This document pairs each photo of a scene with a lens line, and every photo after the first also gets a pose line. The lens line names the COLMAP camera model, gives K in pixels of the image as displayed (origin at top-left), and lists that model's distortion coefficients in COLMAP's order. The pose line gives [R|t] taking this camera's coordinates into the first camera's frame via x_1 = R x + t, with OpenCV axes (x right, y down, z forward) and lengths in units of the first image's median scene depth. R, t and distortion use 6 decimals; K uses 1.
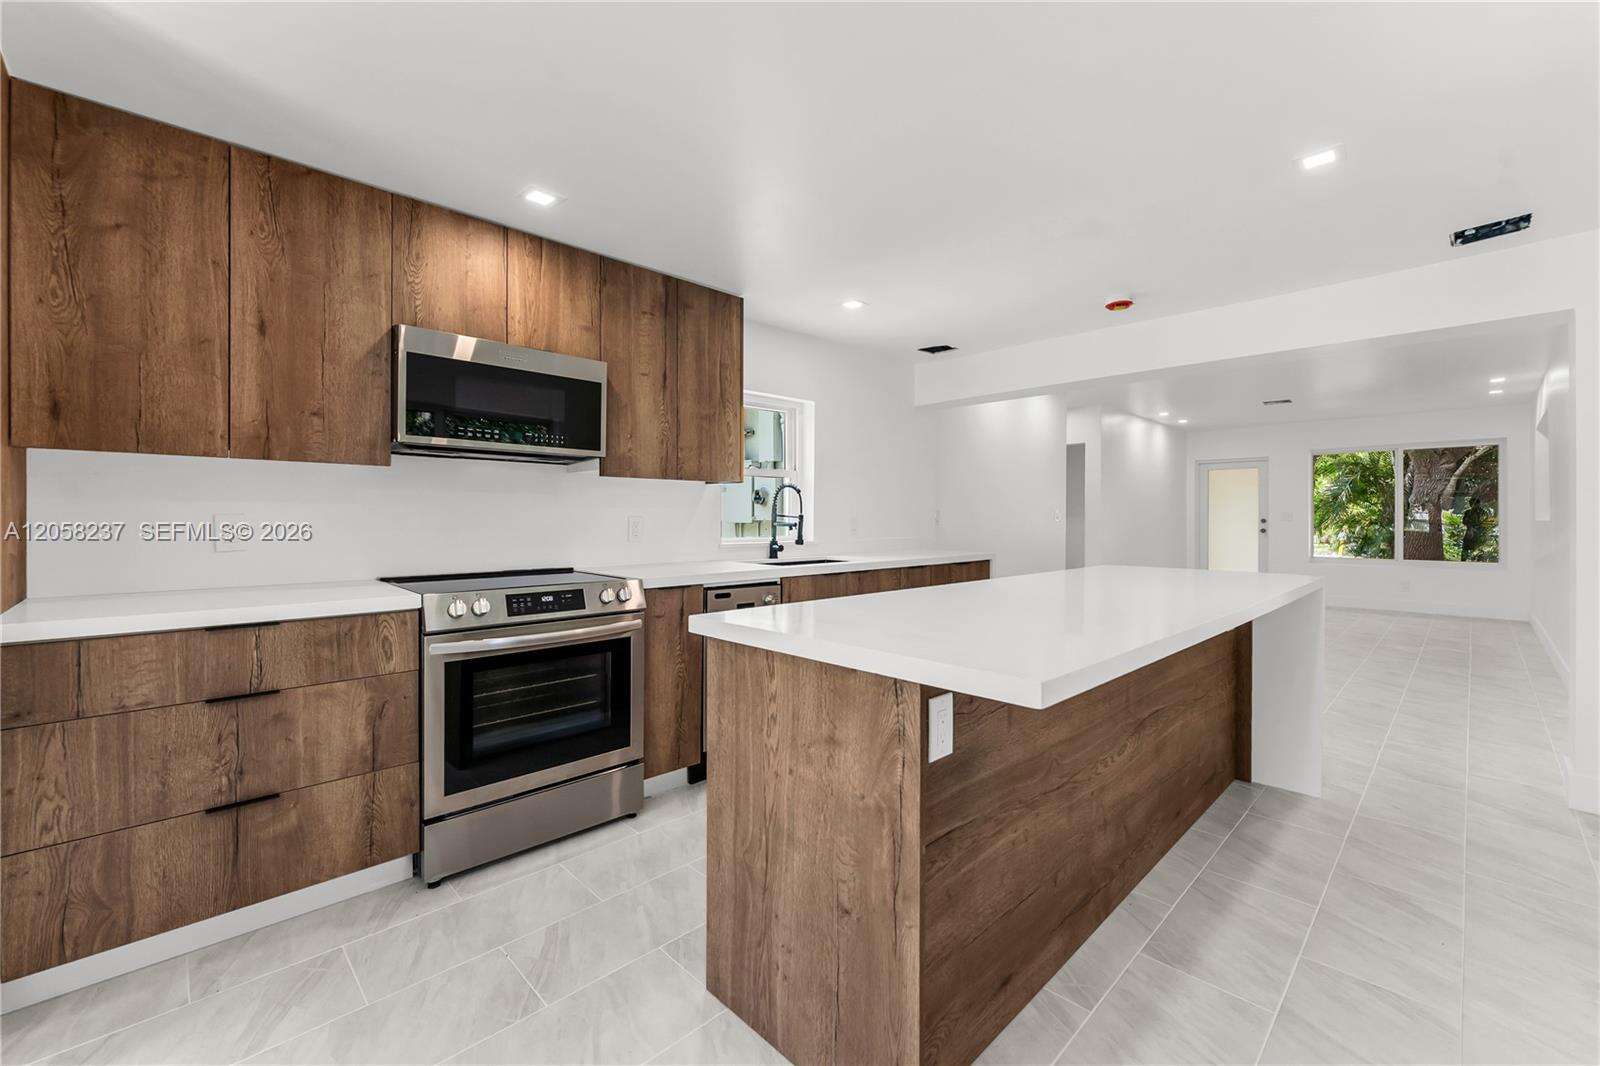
lens RADIAL K [[655.3, 0, 804.7], [0, 655.3, 522.4], [0, 0, 1]] dist [-0.001065, 0.000106]
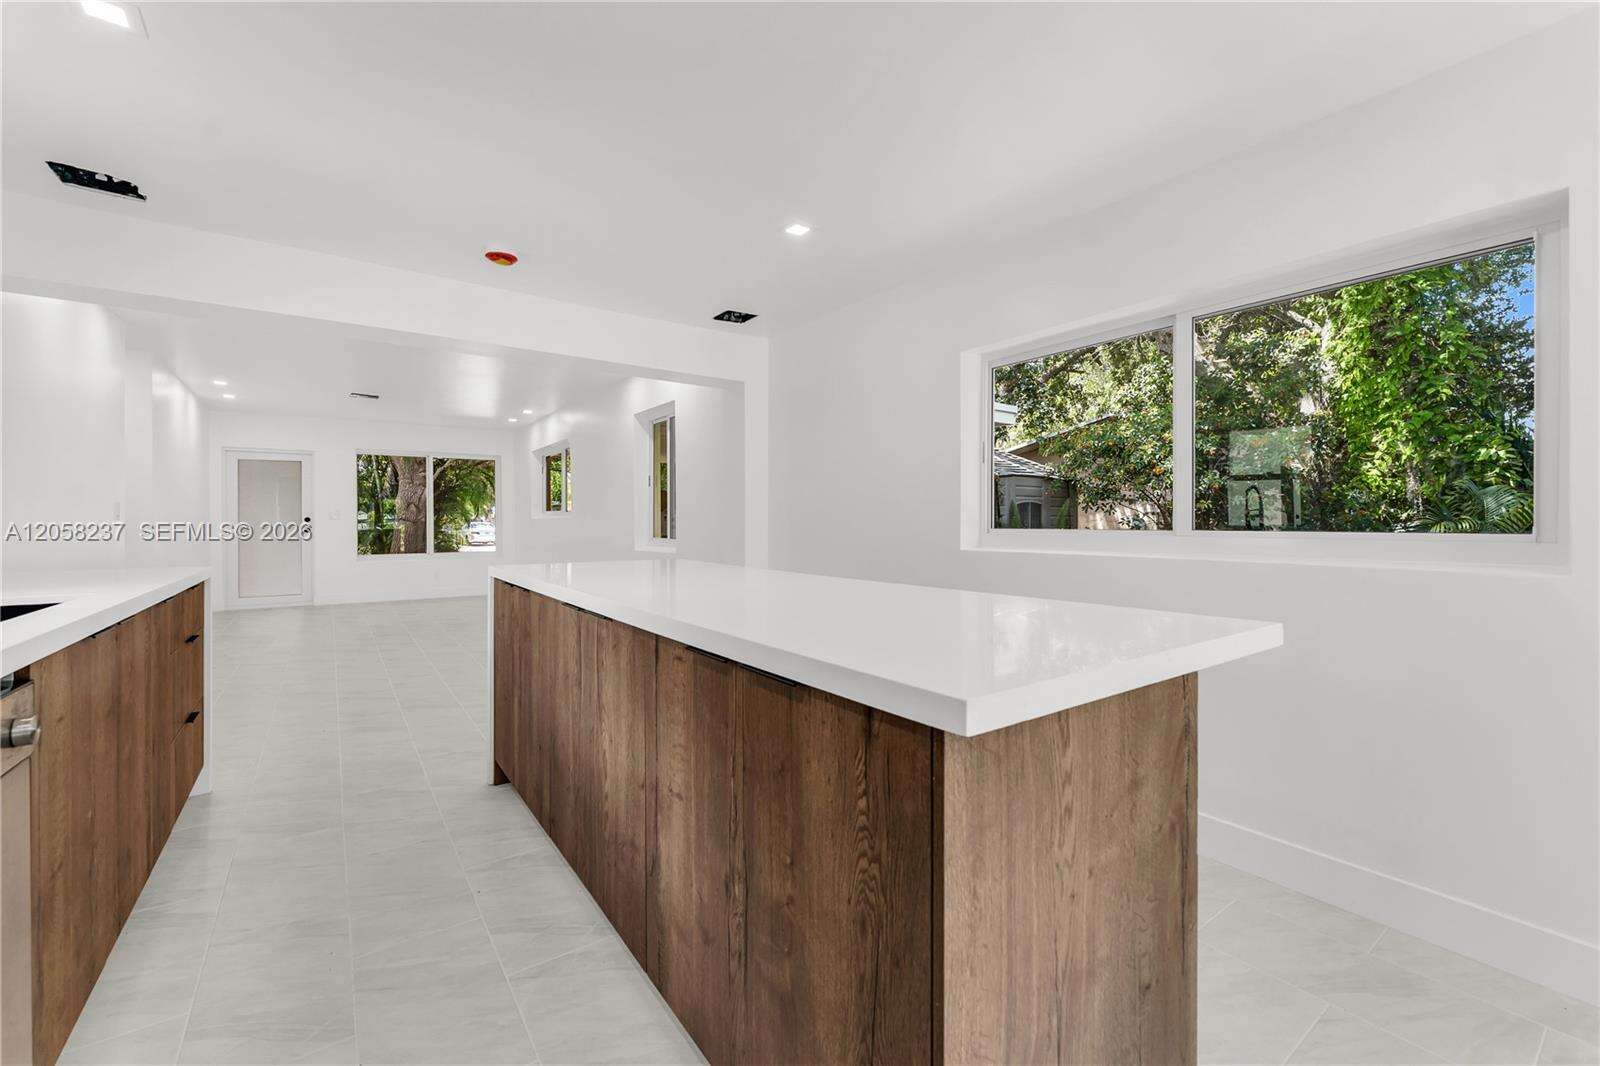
lens RADIAL K [[649.9, 0, 793.2], [0, 649.9, 528.7], [0, 0, 1]] dist [0.001101, 0.000020]
pose [[0.152767, -0.012304, 0.988186, -0.380545], [0.005779, 0.999917, 0.011557, 0.013520], [-0.988245, 0.003945, 0.152825, 0.641258]]
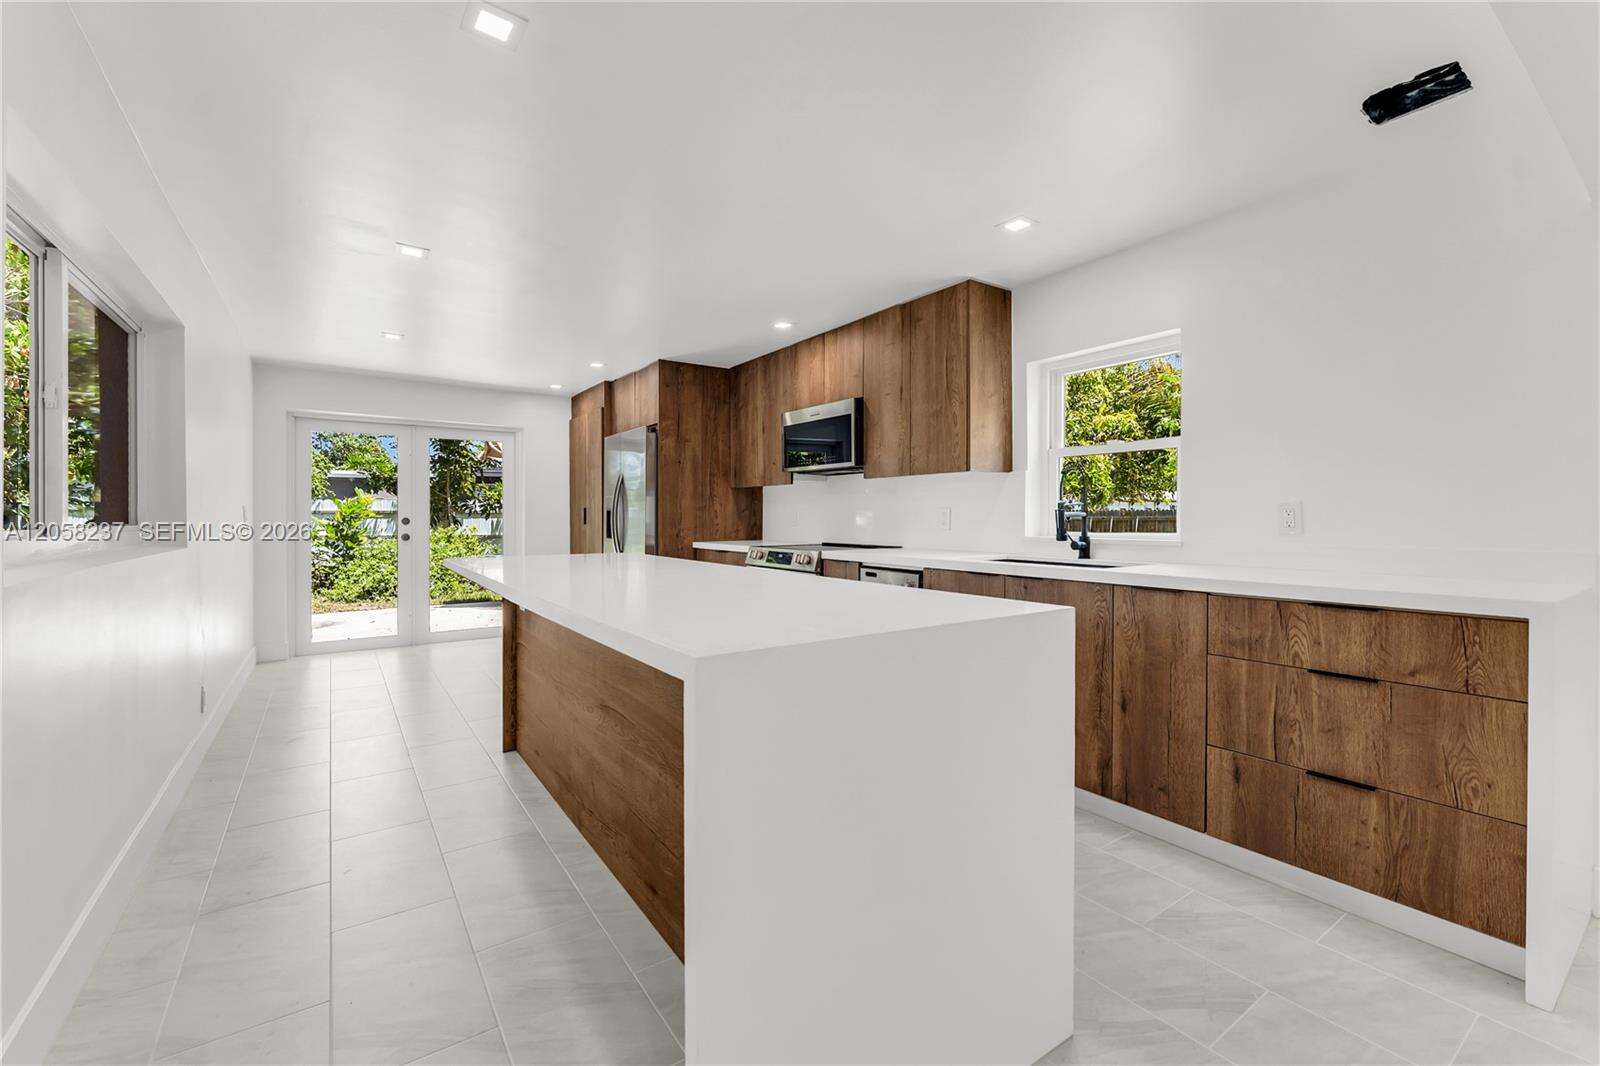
lens RADIAL K [[665.8, 0, 792.2], [0, 665.8, 525.7], [0, 0, 1]] dist [0.001381, 0.000053]
pose [[-0.169681, 0.011332, -0.985434, 1.176356], [-0.006345, 0.999901, 0.012591, 0.012143], [0.985479, 0.008389, -0.169593, 1.168000]]
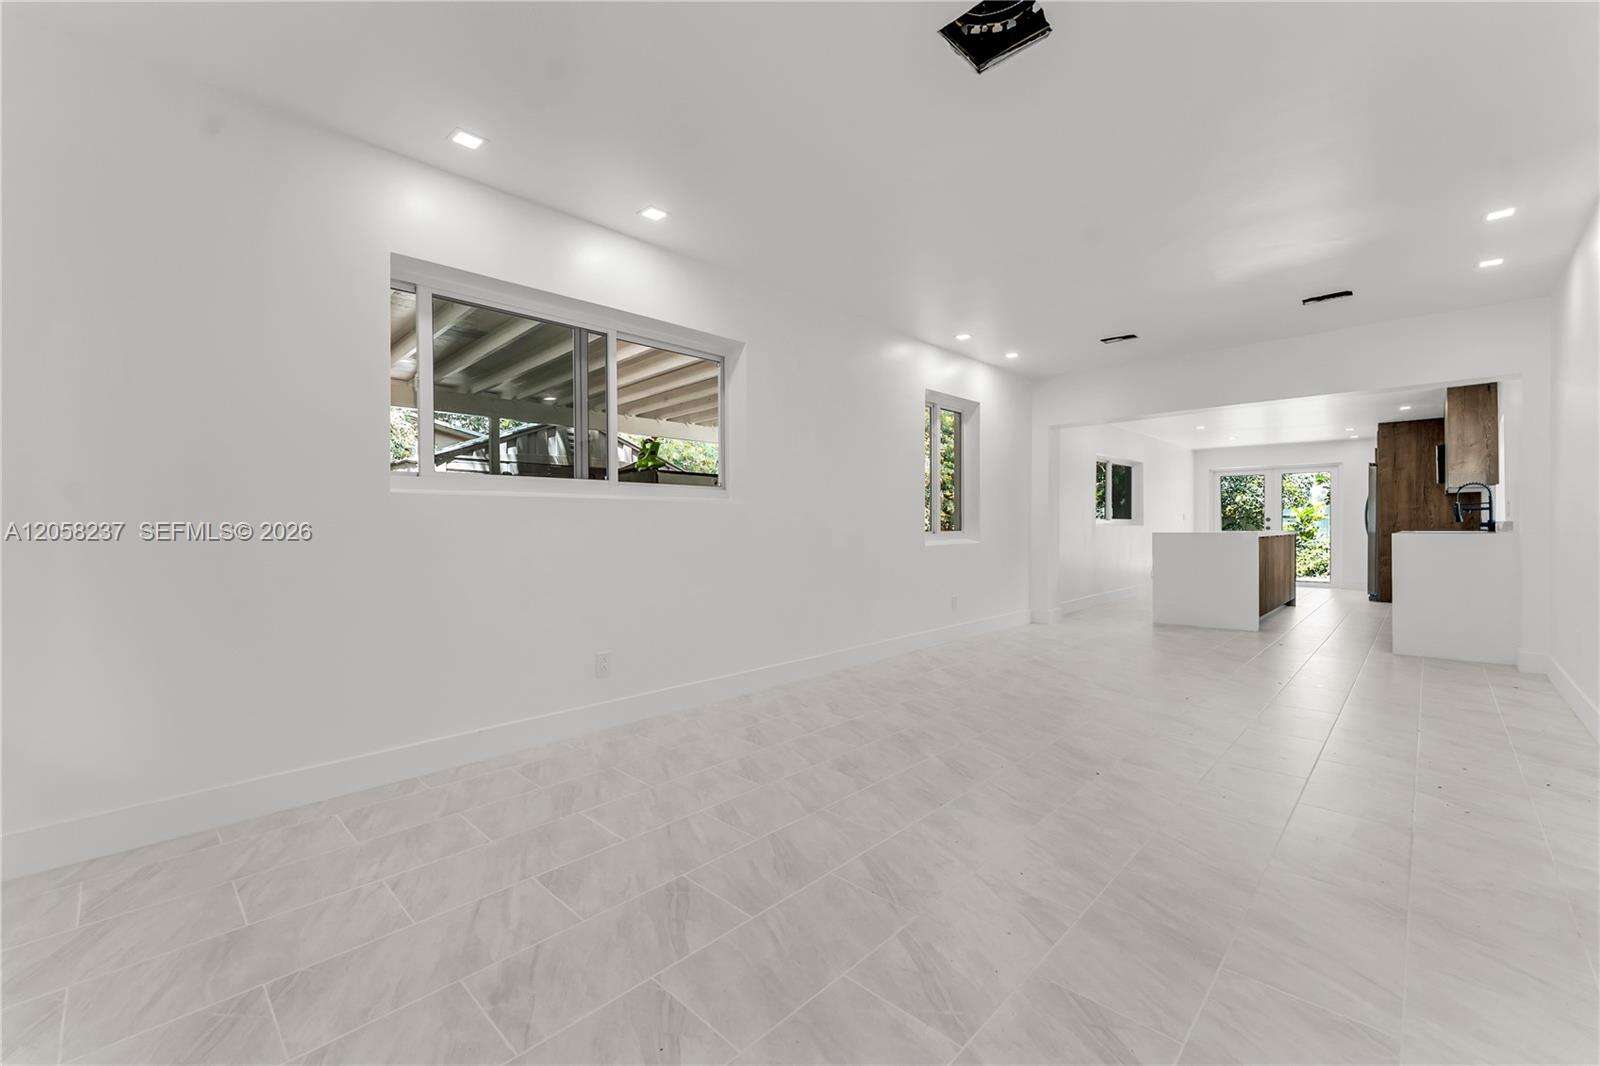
lens RADIAL K [[651.2, 0, 795.1], [0, 651.2, 535.3], [0, 0, 1]] dist [0.000063, -0.000601]
pose [[-0.999735, 0.005315, -0.022380, 2.301552], [0.004900, 0.999816, 0.018548, 0.040766], [0.022474, 0.018434, -0.999577, 3.596348]]
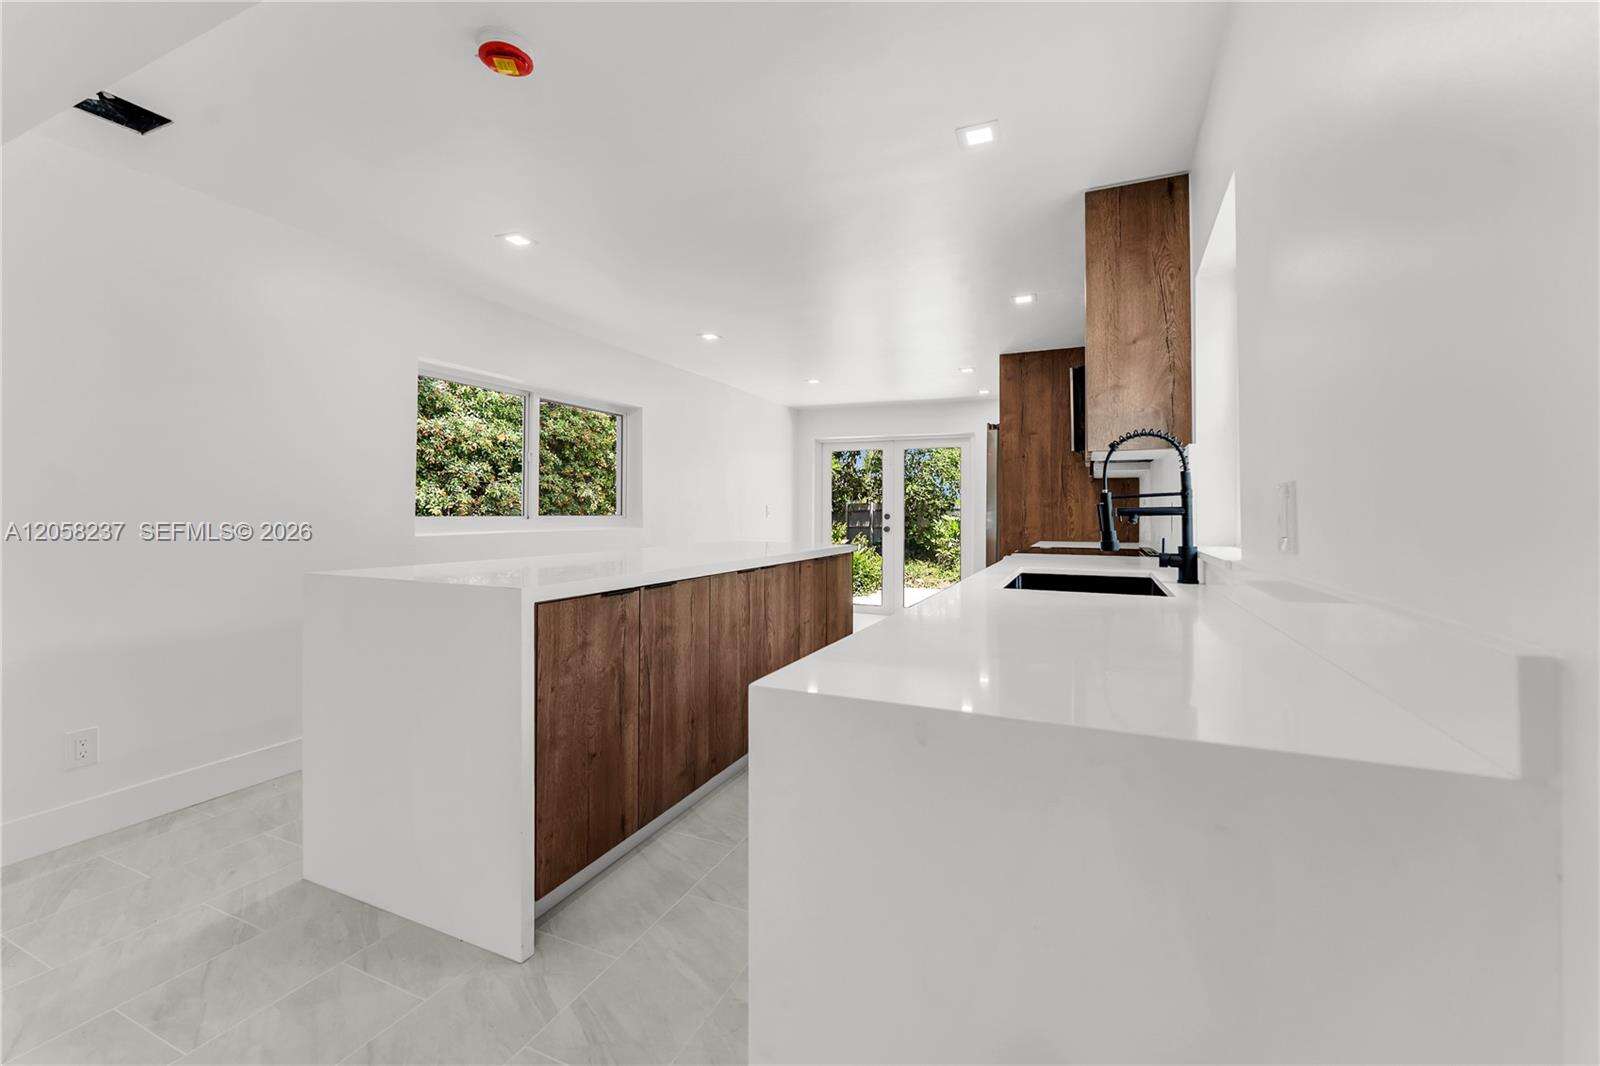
lens RADIAL K [[662.5, 0, 795.9], [0, 662.5, 509.2], [0, 0, 1]] dist [0.000140, 0.000059]
pose [[-0.930152, -0.008769, -0.367070, 0.587747], [-0.009416, 0.999956, -0.000030, 0.005483], [0.367054, 0.003429, -0.930193, 1.989133]]
